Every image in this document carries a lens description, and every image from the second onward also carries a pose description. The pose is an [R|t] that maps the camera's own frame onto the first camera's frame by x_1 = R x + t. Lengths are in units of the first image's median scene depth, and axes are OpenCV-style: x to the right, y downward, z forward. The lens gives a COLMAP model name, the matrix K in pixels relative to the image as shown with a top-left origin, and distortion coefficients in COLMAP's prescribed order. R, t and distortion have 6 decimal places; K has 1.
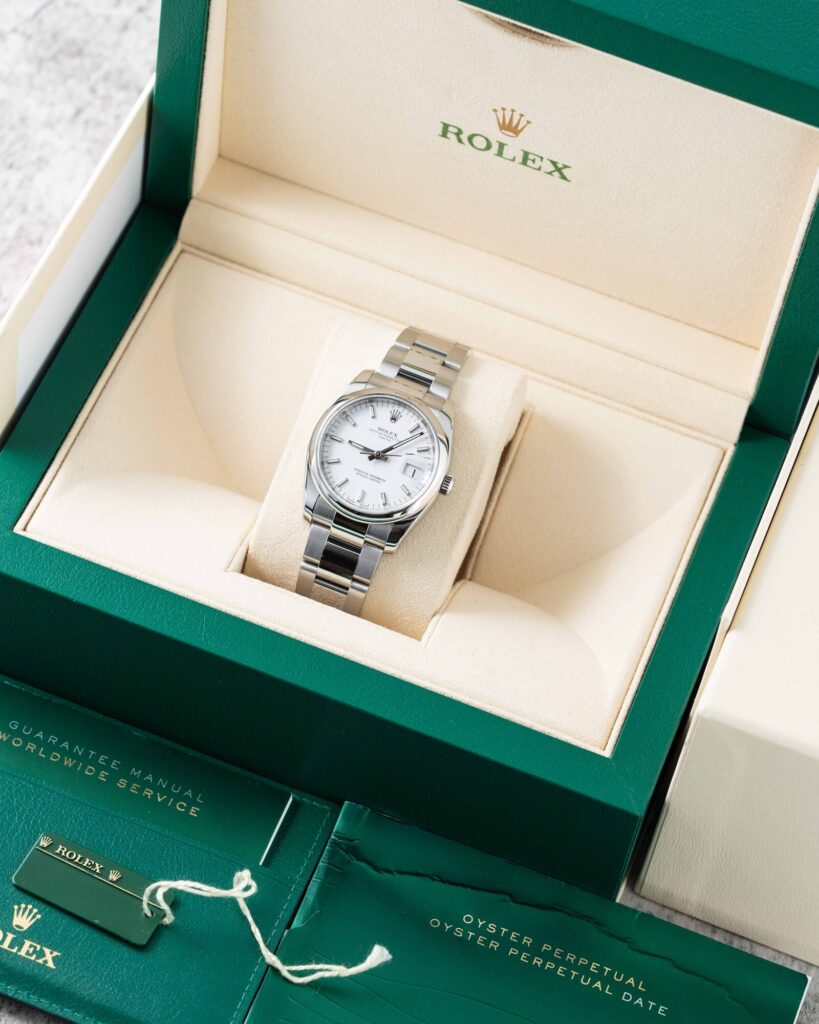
lens RADIAL K [[3693.0, 0, 409.5], [0, 3693.0, 512.0], [0, 0, 1]] dist [-0.127754, 0.792070]
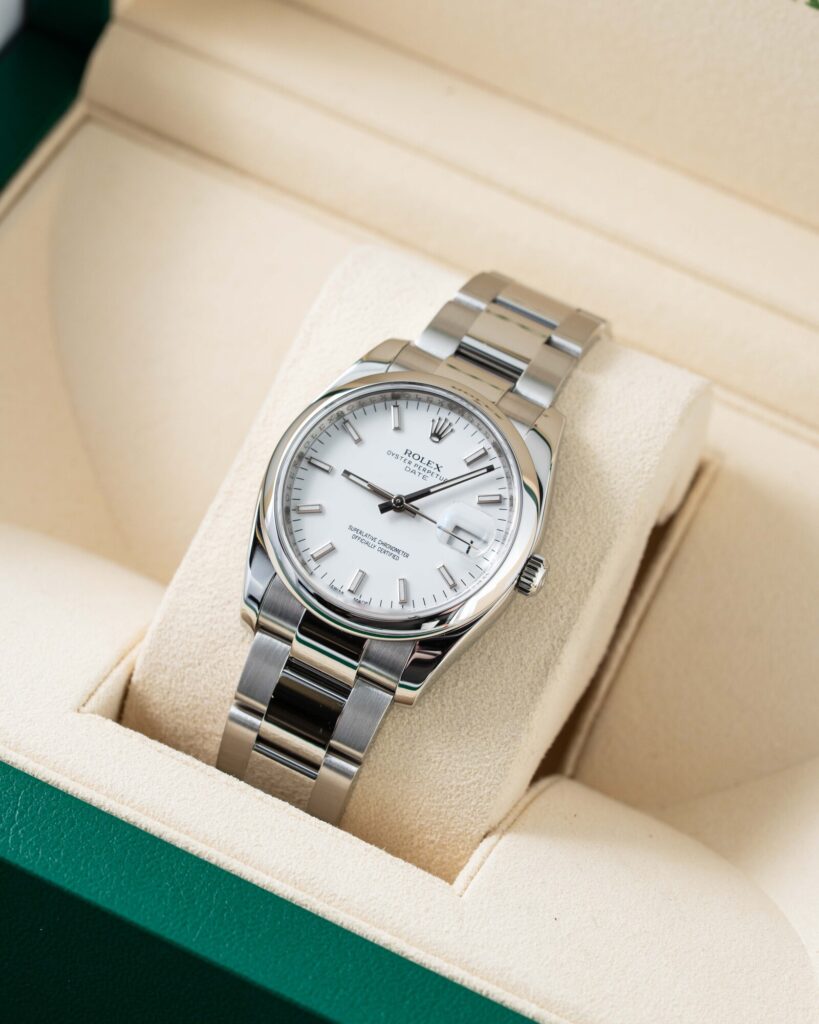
lens RADIAL K [[3693.0, 0, 409.5], [0, 3693.0, 512.0], [0, 0, 1]] dist [-0.127754, 0.792070]
pose [[0.994389, 0.079990, -0.069231, 0.027374], [-0.085552, 0.992995, -0.081500, 0.026108], [0.062227, 0.086966, 0.994266, 0.501719]]
